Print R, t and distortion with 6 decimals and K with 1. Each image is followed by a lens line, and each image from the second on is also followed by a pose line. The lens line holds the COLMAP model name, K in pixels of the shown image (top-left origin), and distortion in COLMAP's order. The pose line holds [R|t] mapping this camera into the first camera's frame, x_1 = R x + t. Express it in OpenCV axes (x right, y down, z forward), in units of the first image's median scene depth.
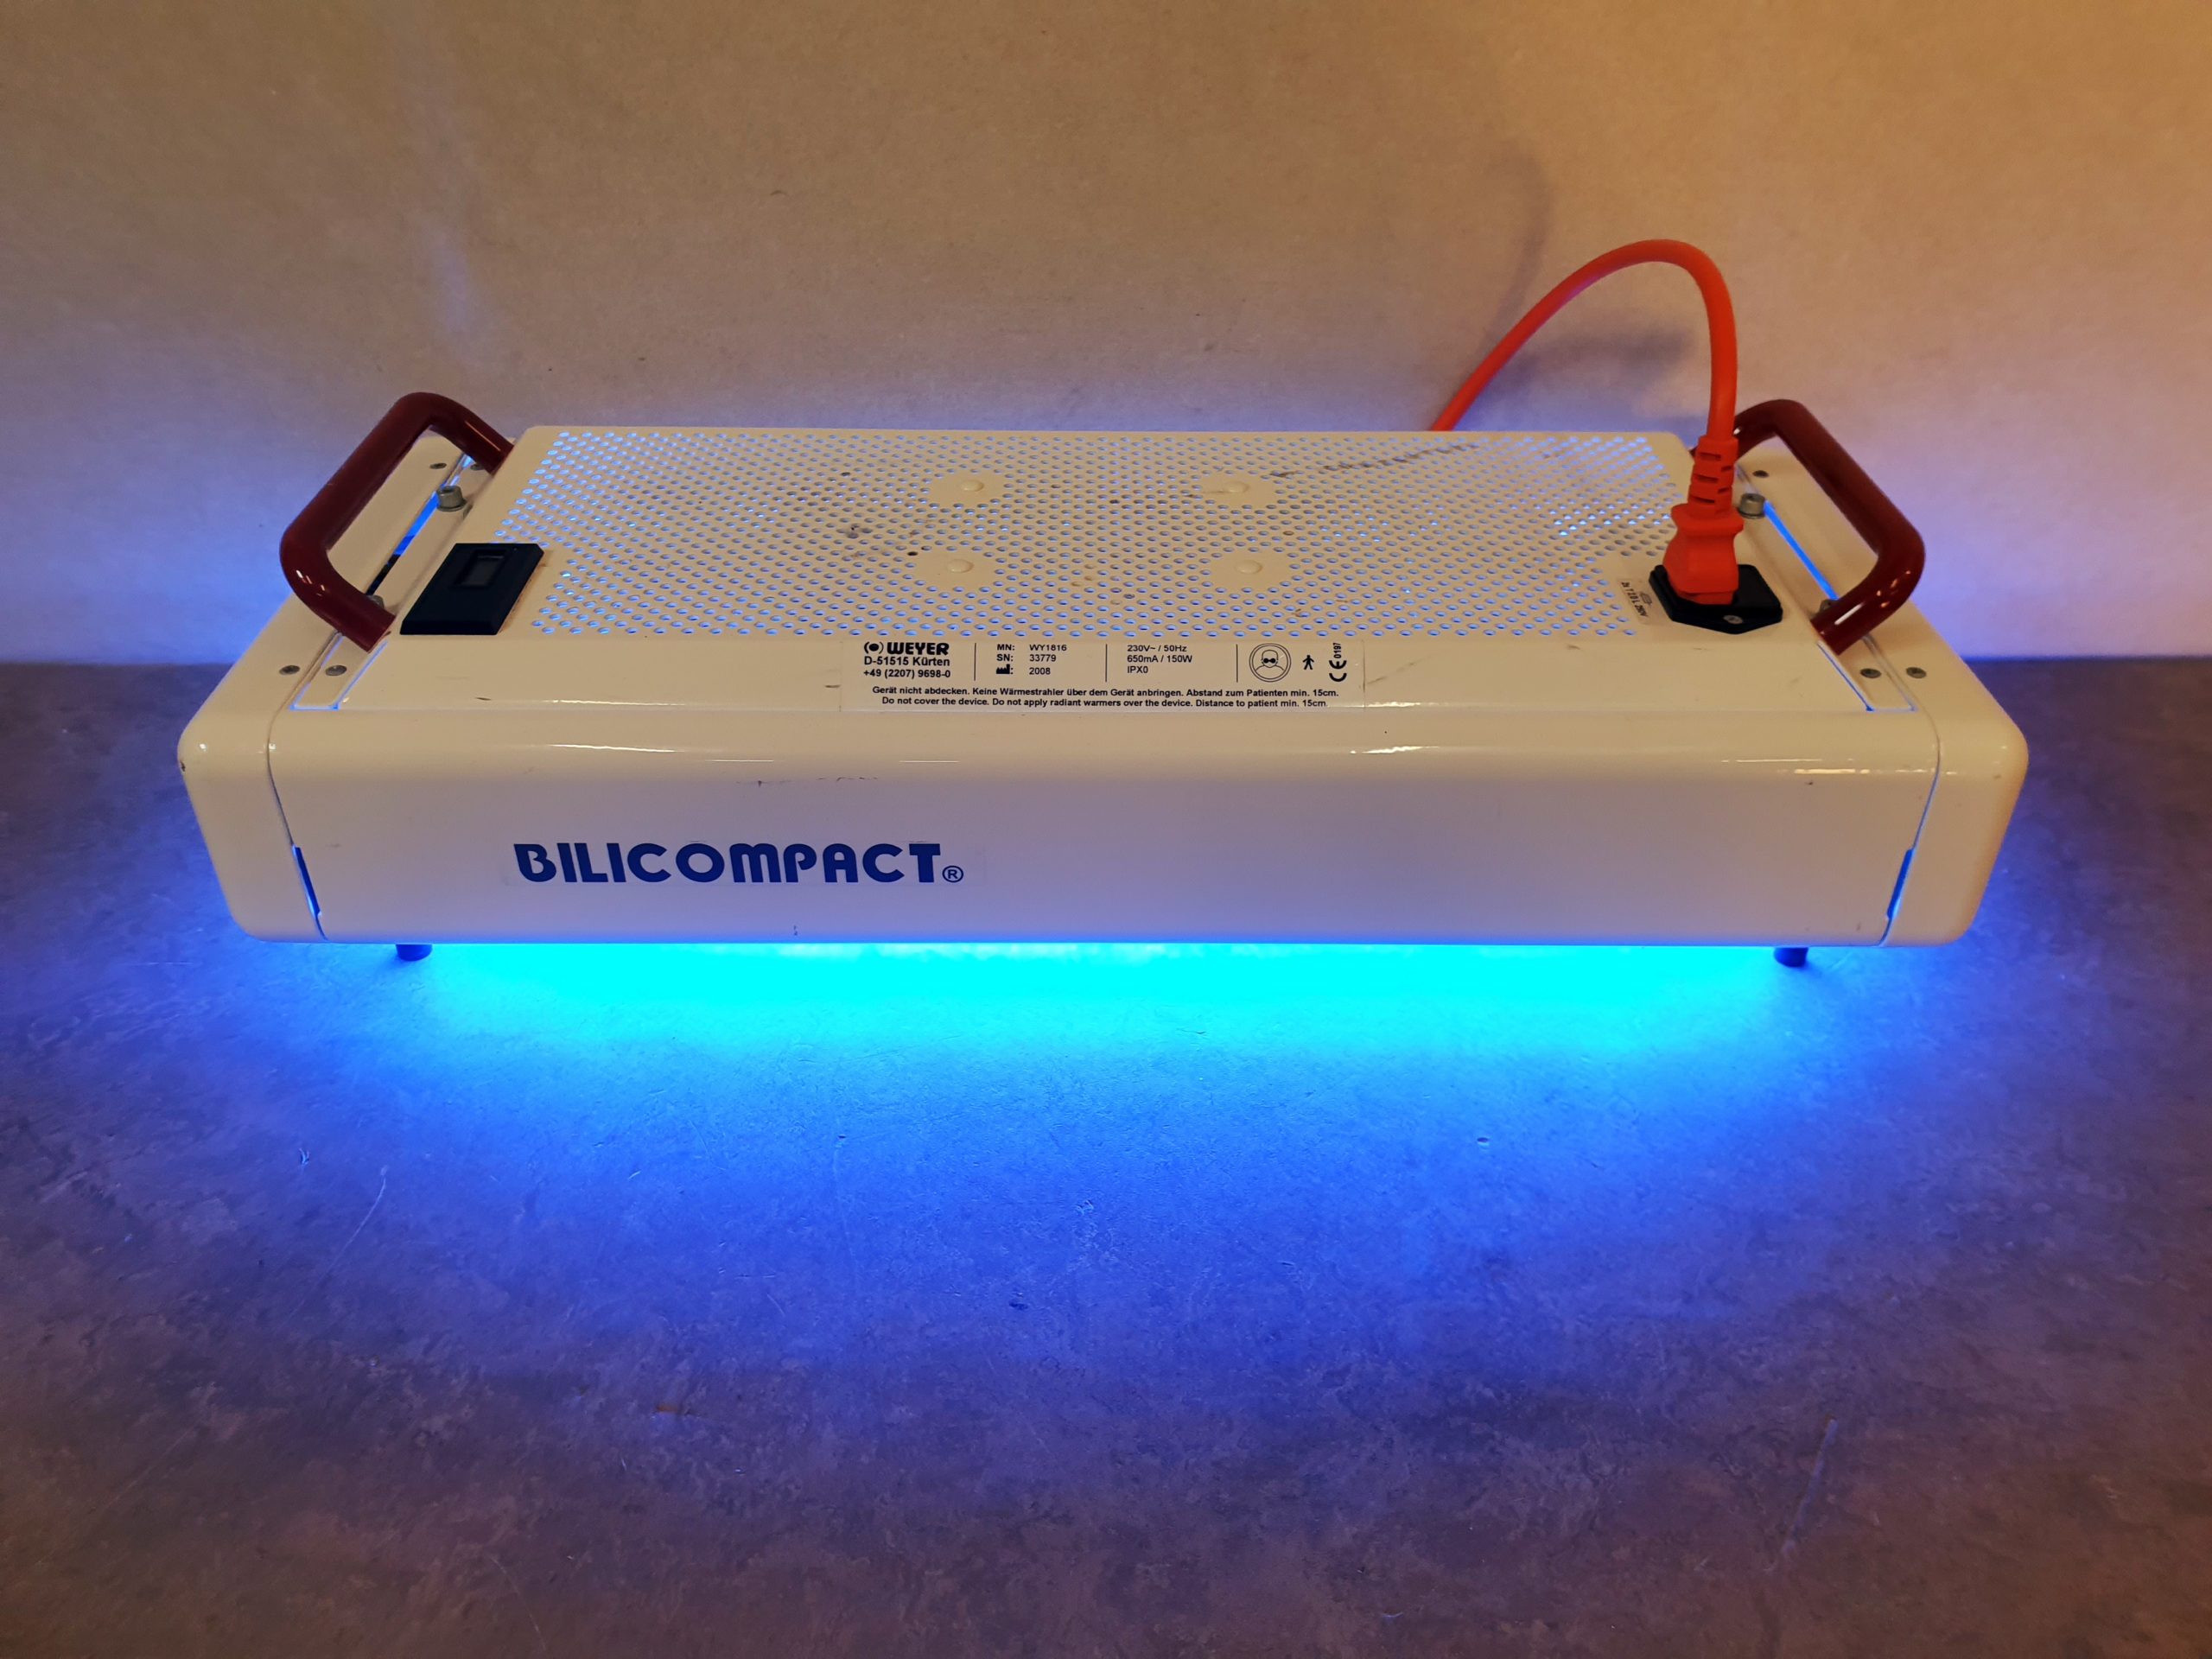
lens RADIAL K [[1831.9, 0, 1106.0], [0, 1831.9, 829.5], [0, 0, 1]] dist [-0.120864, 0.190792]
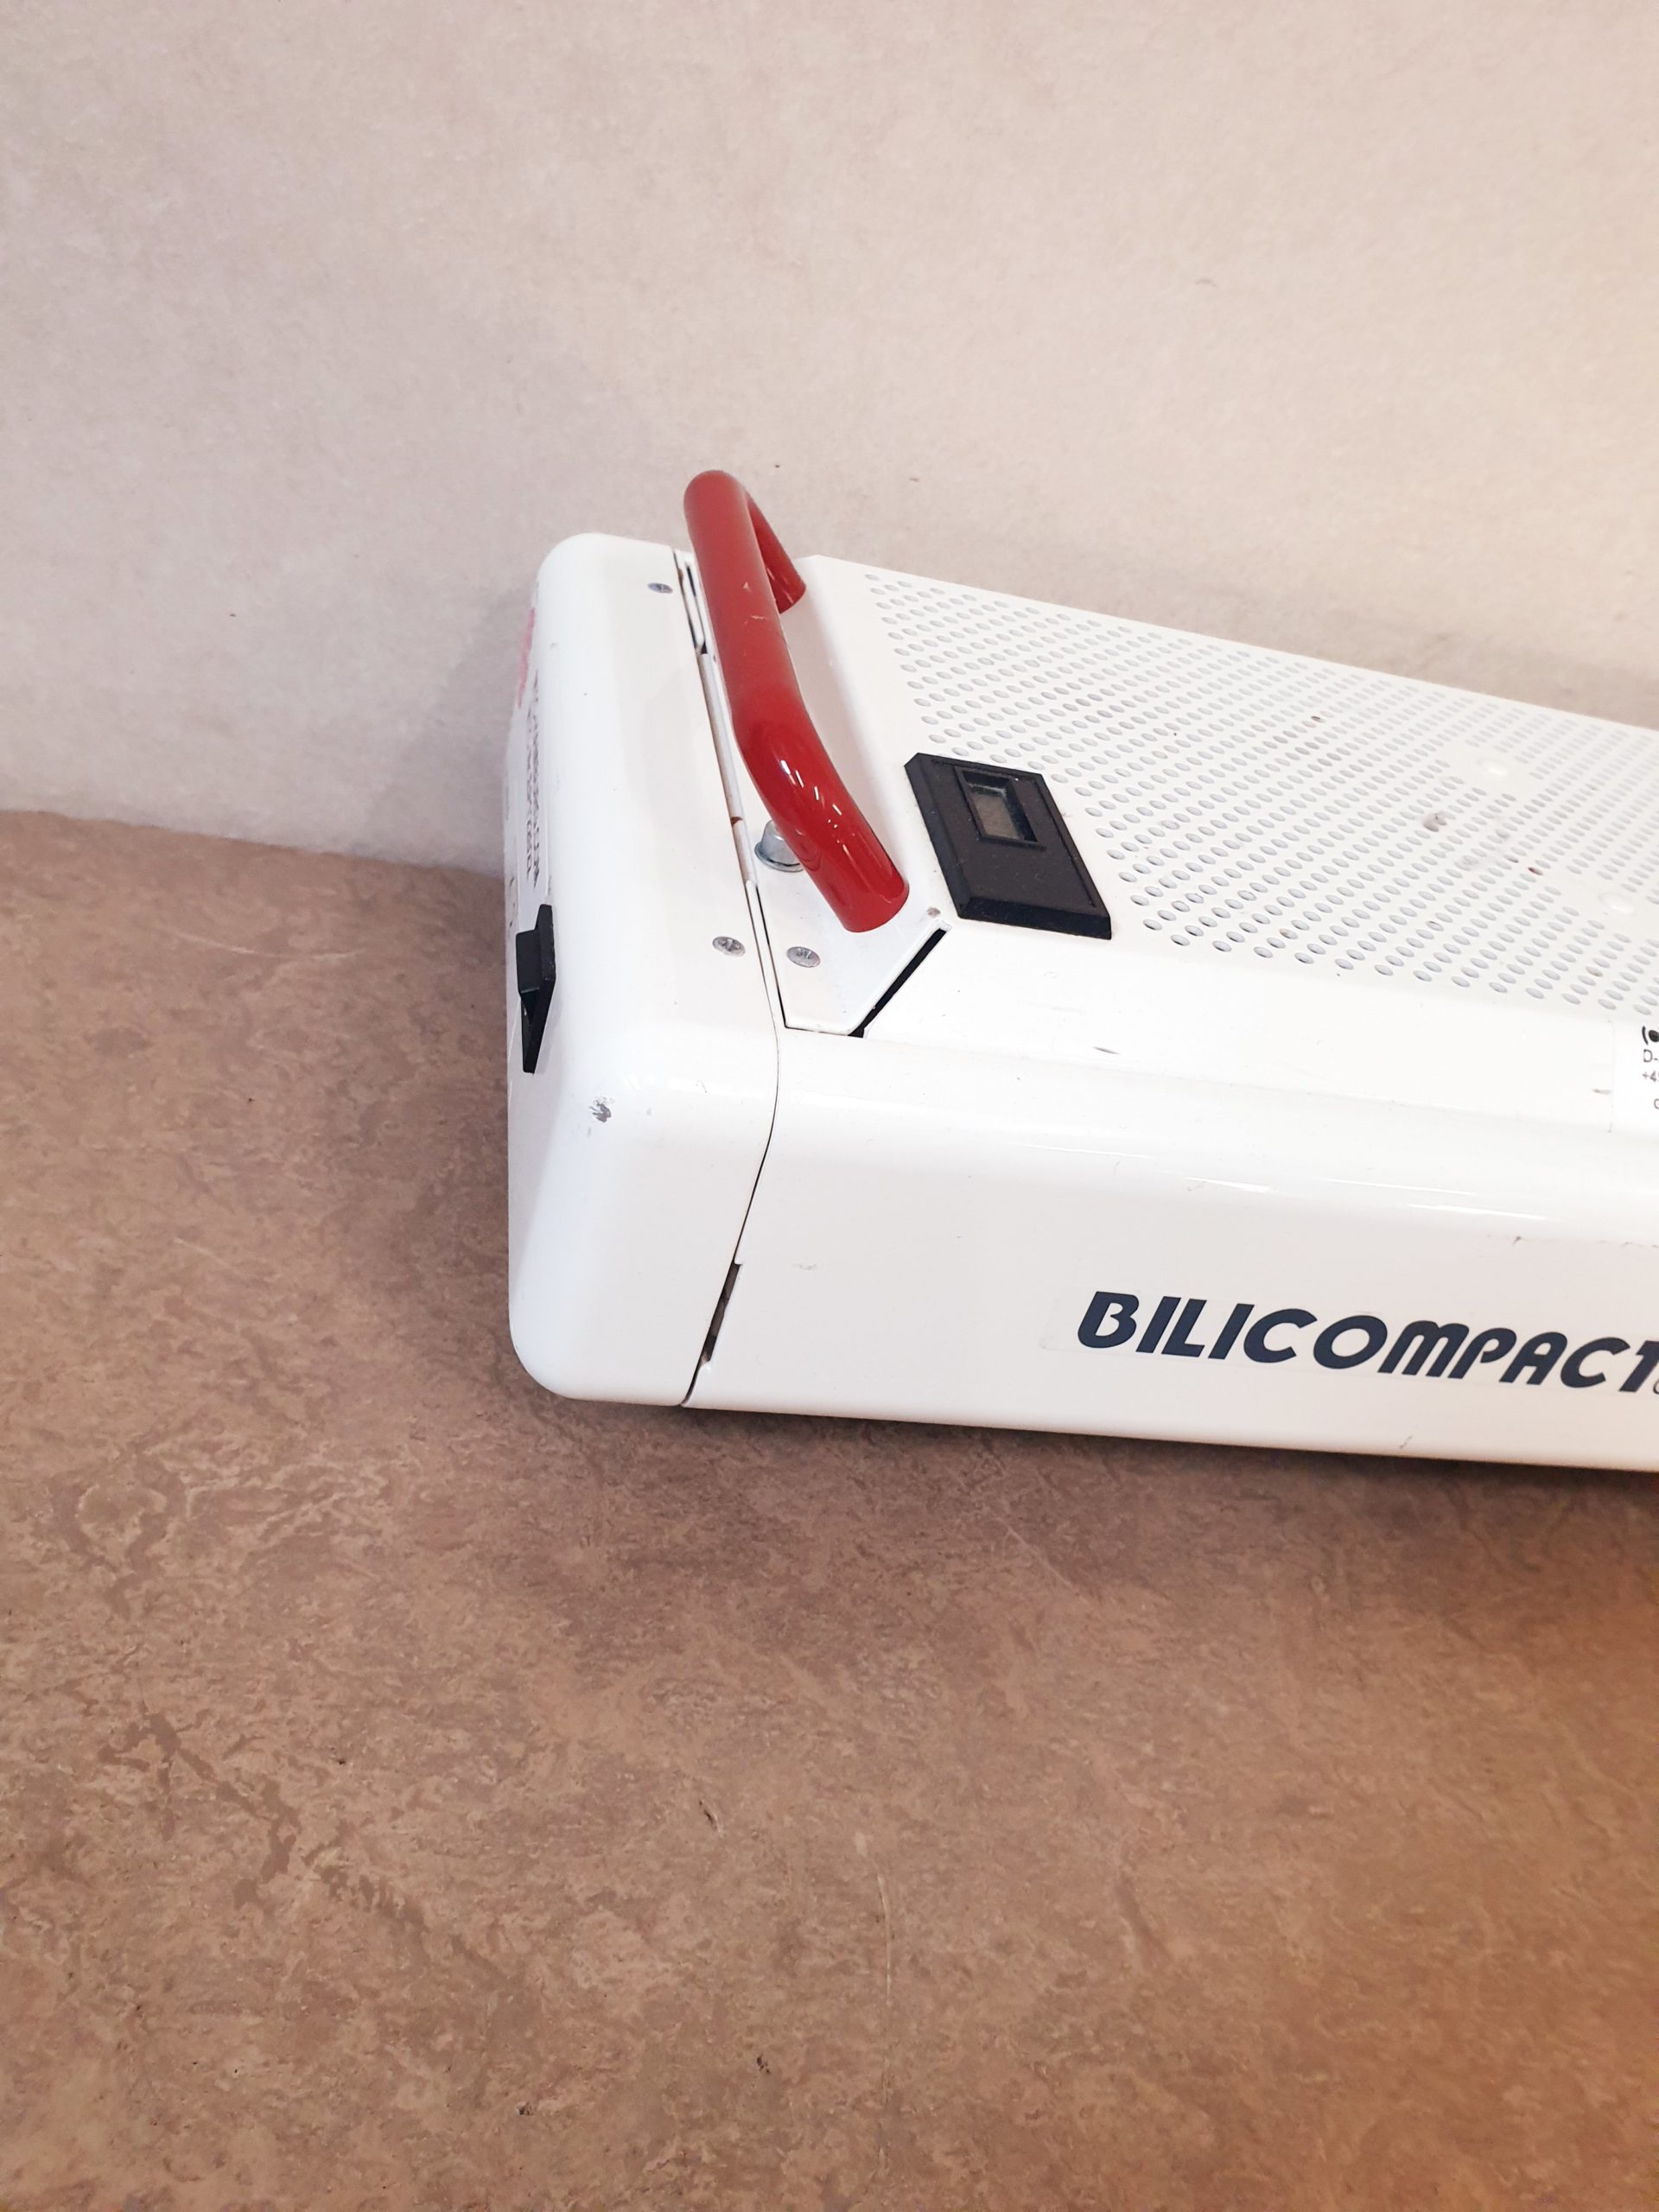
lens RADIAL K [[1831.9, 0, 823.8], [0, 1831.9, 1137.2], [0, 0, 1]] dist [-0.120864, 0.190792]
pose [[0.958138, 0.108136, 0.265100, -0.624699], [-0.123517, 0.991453, 0.042003, -0.060961], [-0.258292, -0.072989, 0.963306, 0.490566]]
